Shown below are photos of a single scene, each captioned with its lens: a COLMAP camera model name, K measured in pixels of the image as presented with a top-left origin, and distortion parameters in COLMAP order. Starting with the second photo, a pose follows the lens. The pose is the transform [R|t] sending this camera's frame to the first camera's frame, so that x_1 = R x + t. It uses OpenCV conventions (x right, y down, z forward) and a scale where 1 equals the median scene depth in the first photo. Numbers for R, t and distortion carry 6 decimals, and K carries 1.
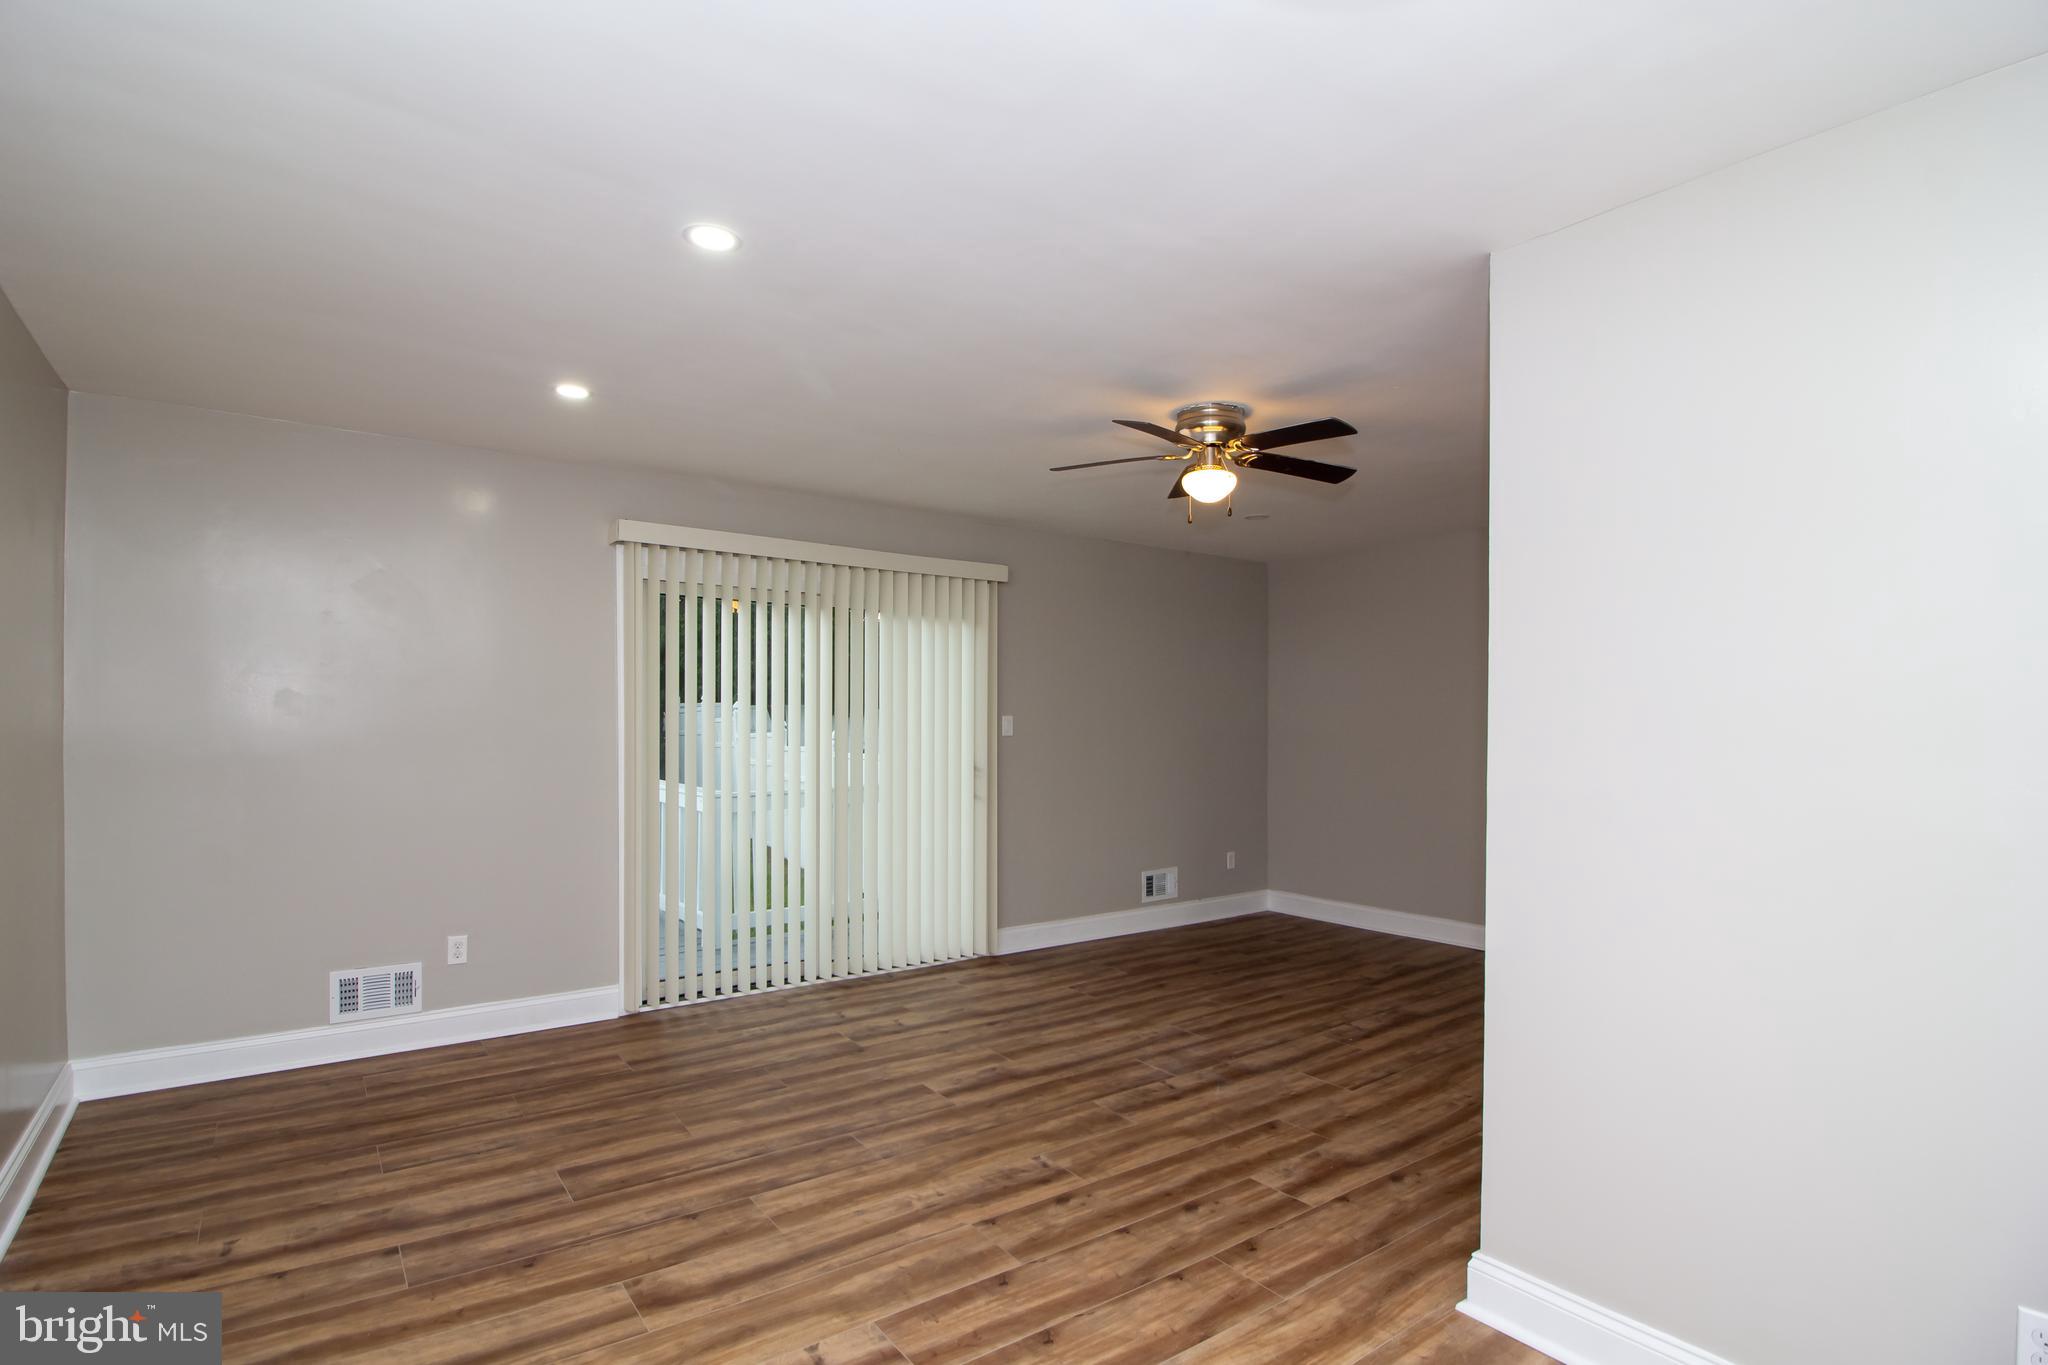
lens RADIAL K [[994.2, 0, 989.0], [0, 994.2, 713.2], [0, 0, 1]] dist [-0.008504, -0.010364]
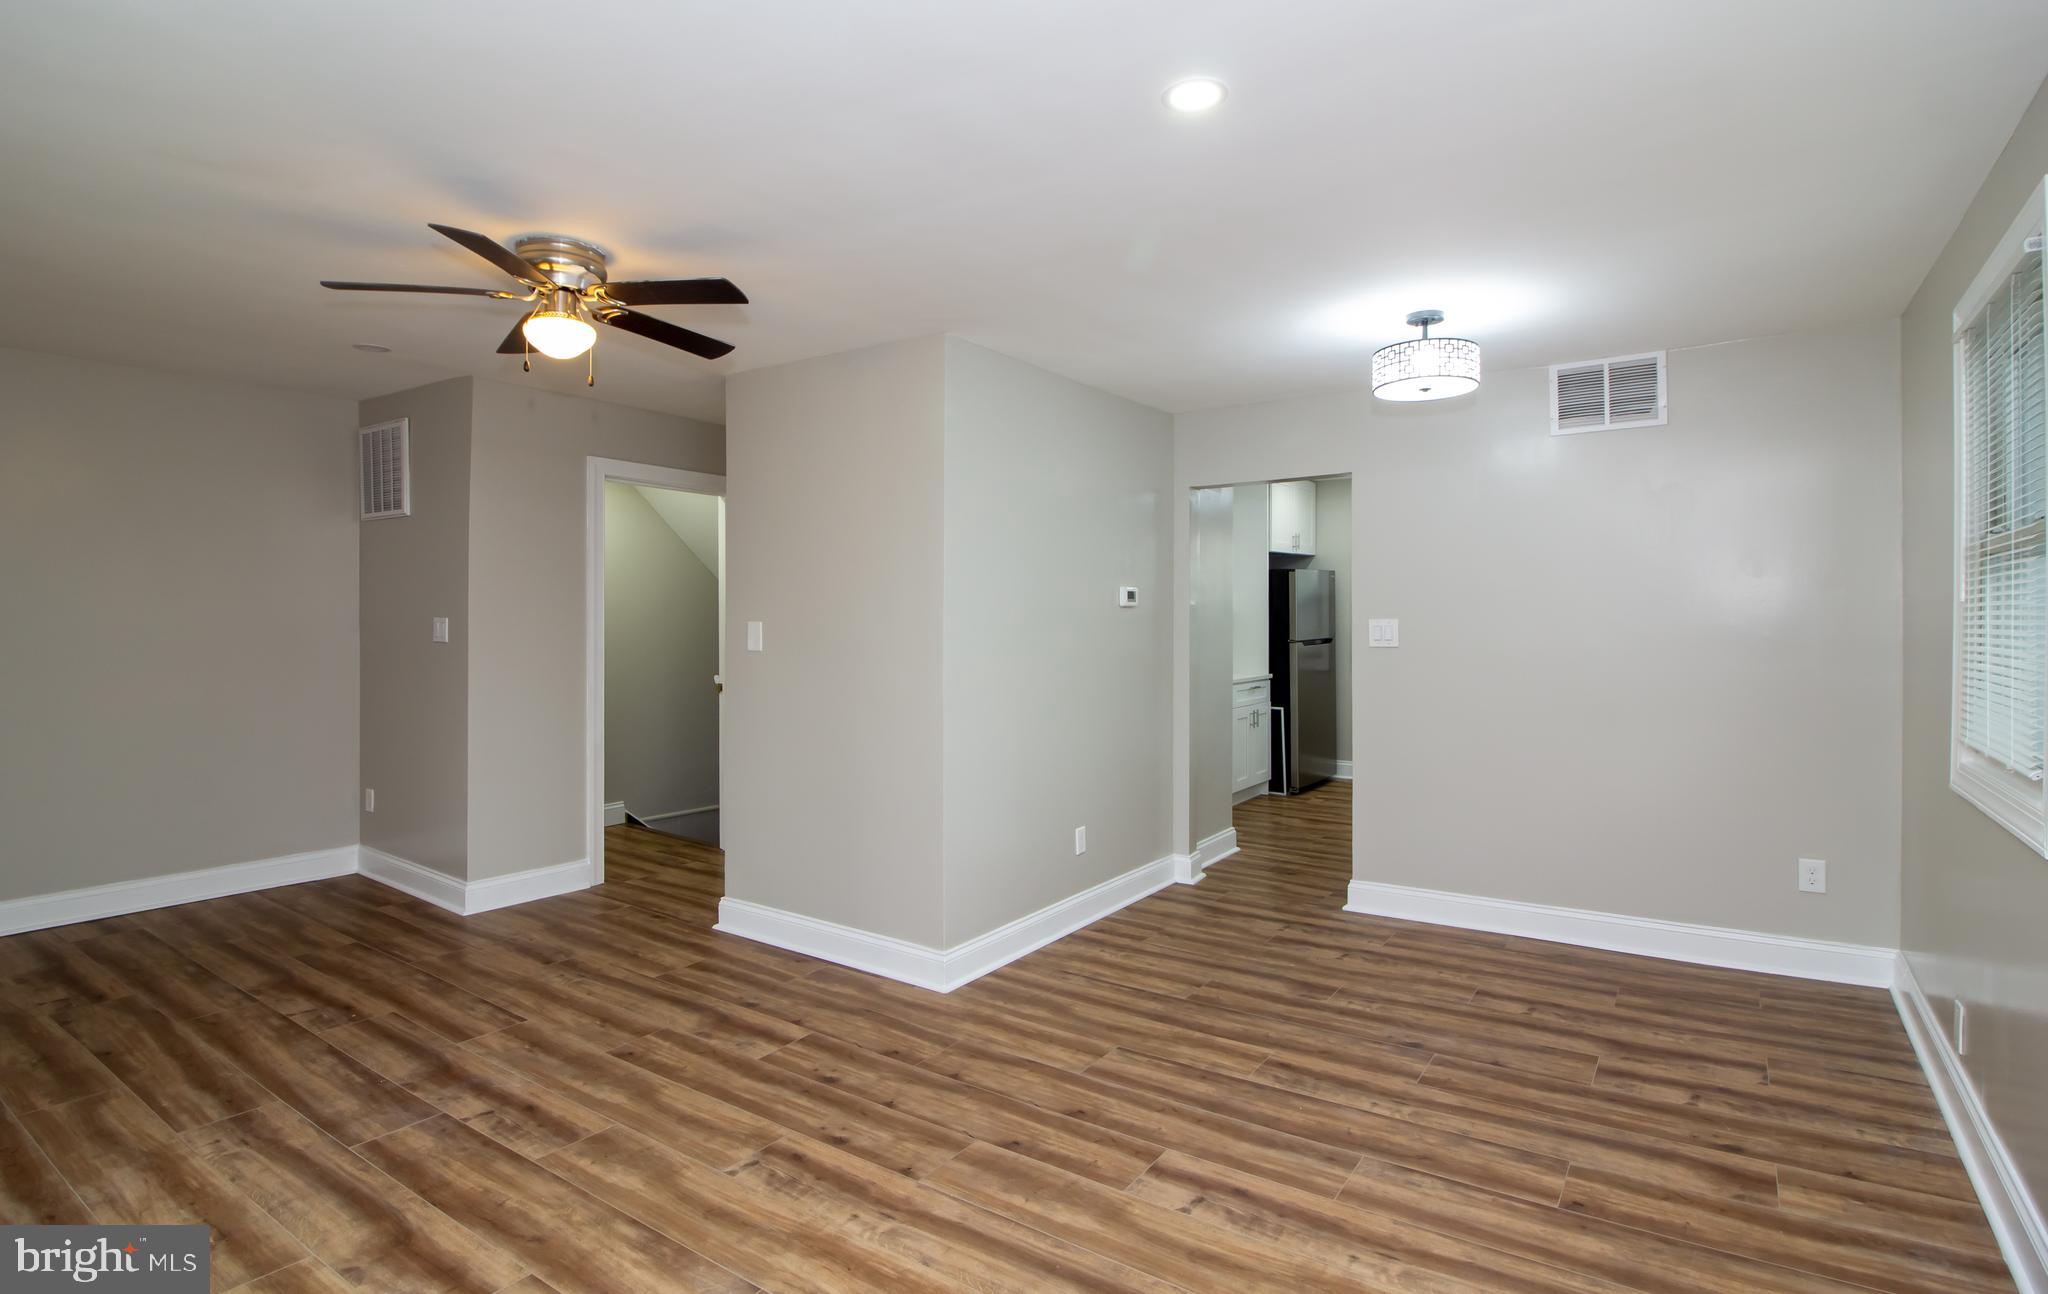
lens RADIAL K [[972.6, 0, 1056.5], [0, 972.6, 637.5], [0, 0, 1]] dist [-0.010606, -0.004930]
pose [[-0.357124, -0.029177, 0.933601, -0.604160], [-0.014656, 0.999564, 0.025632, 0.000344], [-0.933942, -0.004529, -0.357396, 0.836940]]
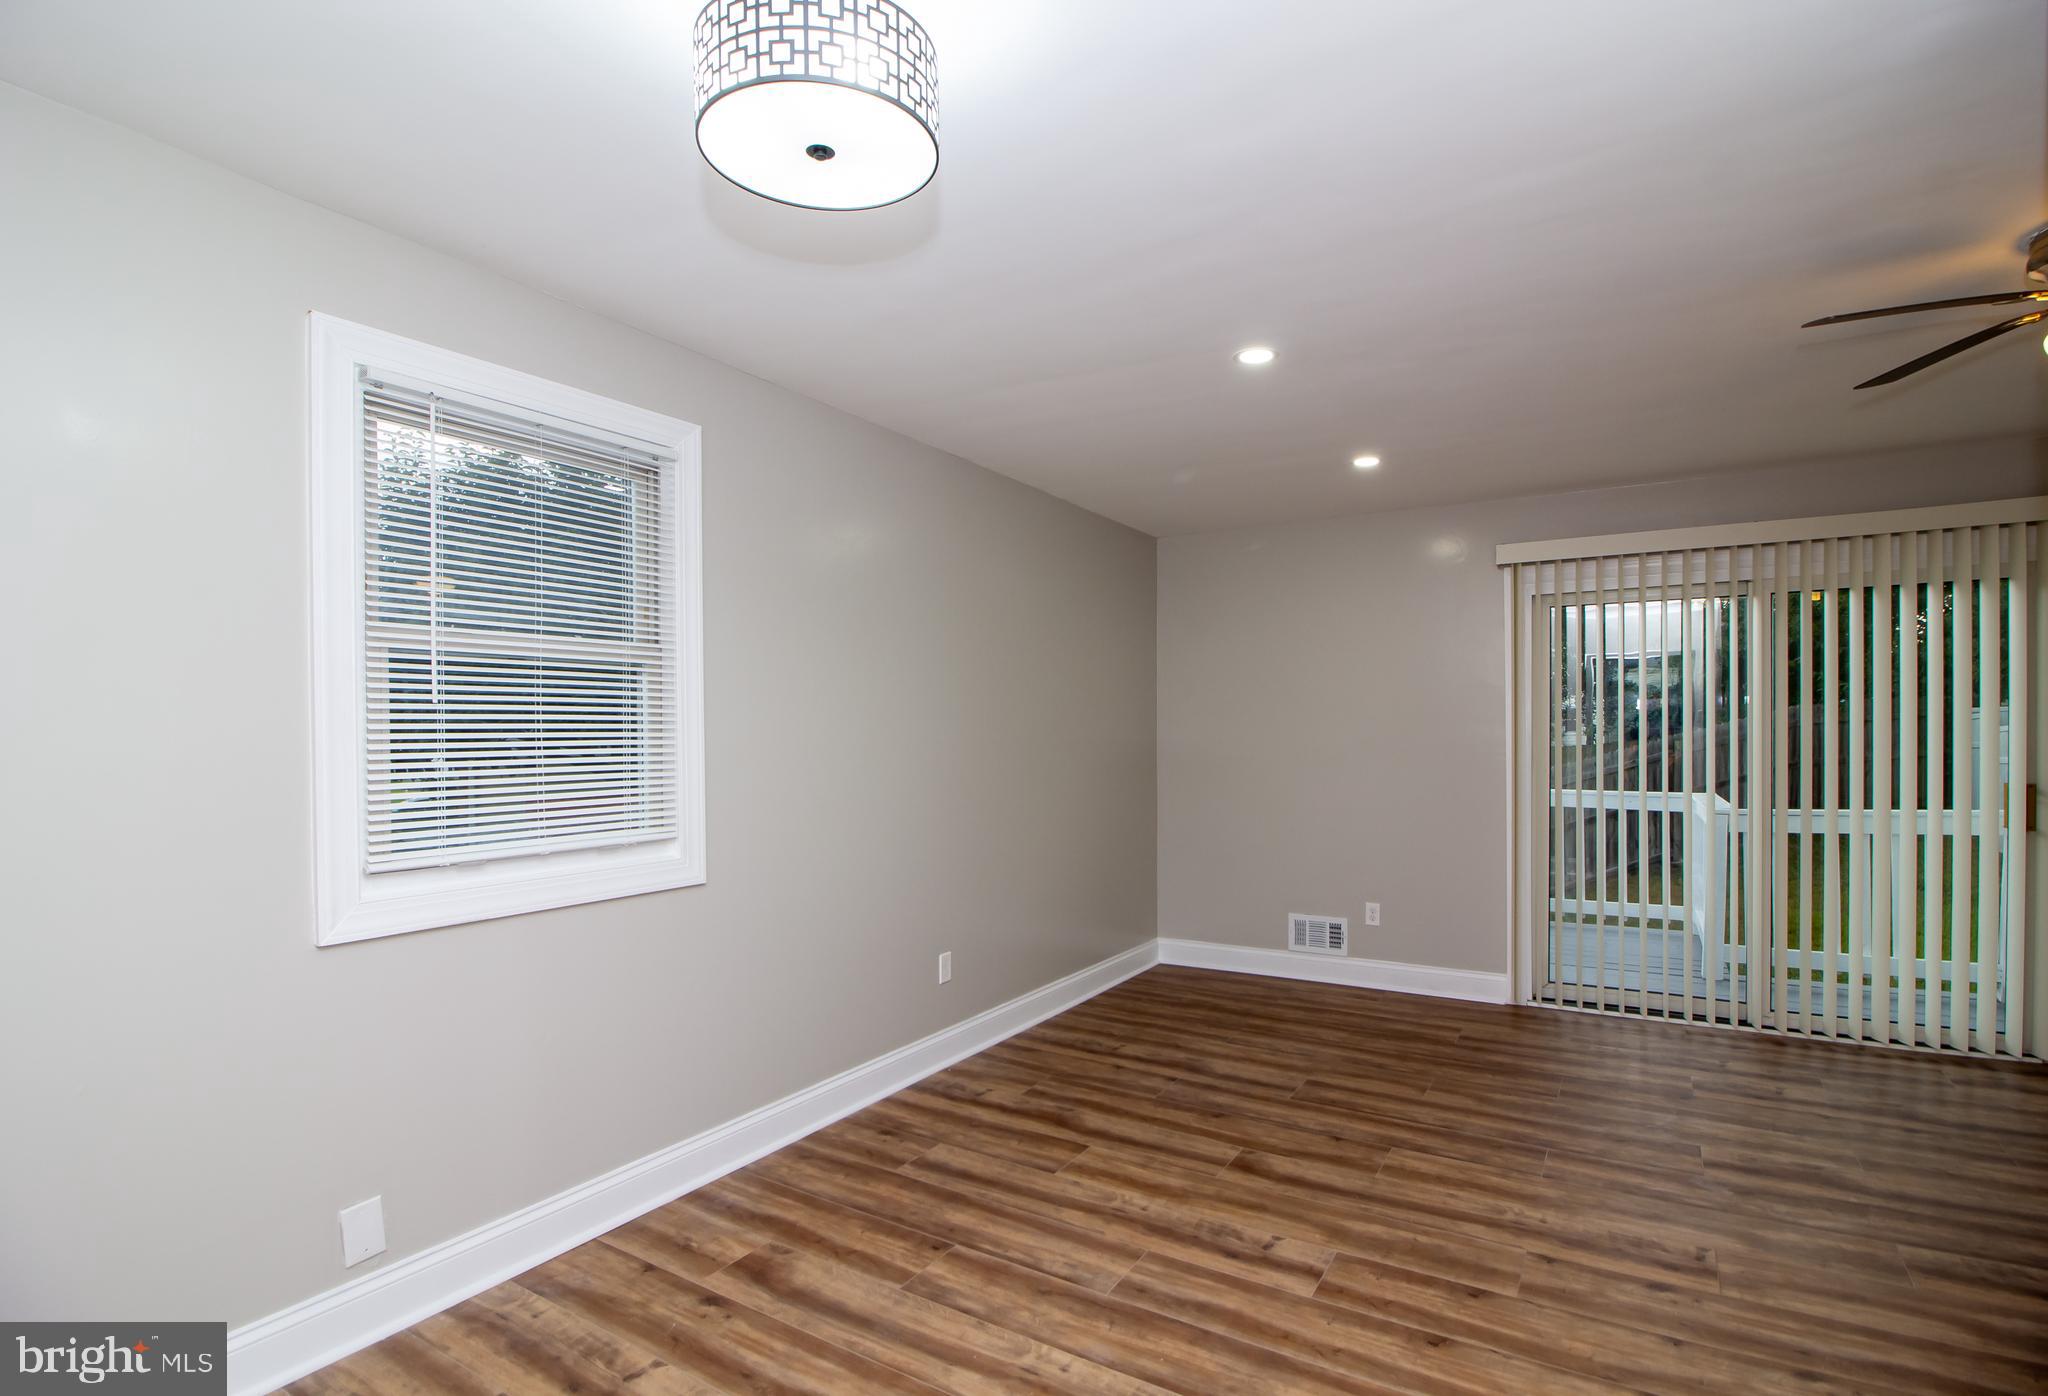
lens RADIAL K [[978.2, 0, 1080.3], [0, 978.2, 738.1], [0, 0, 1]] dist [-0.009306, -0.007511]
pose [[0.422175, -0.003585, -0.906507, 0.459743], [0.016534, 0.999856, 0.003746, 0.003914], [0.906364, -0.016570, 0.422173, 0.149941]]
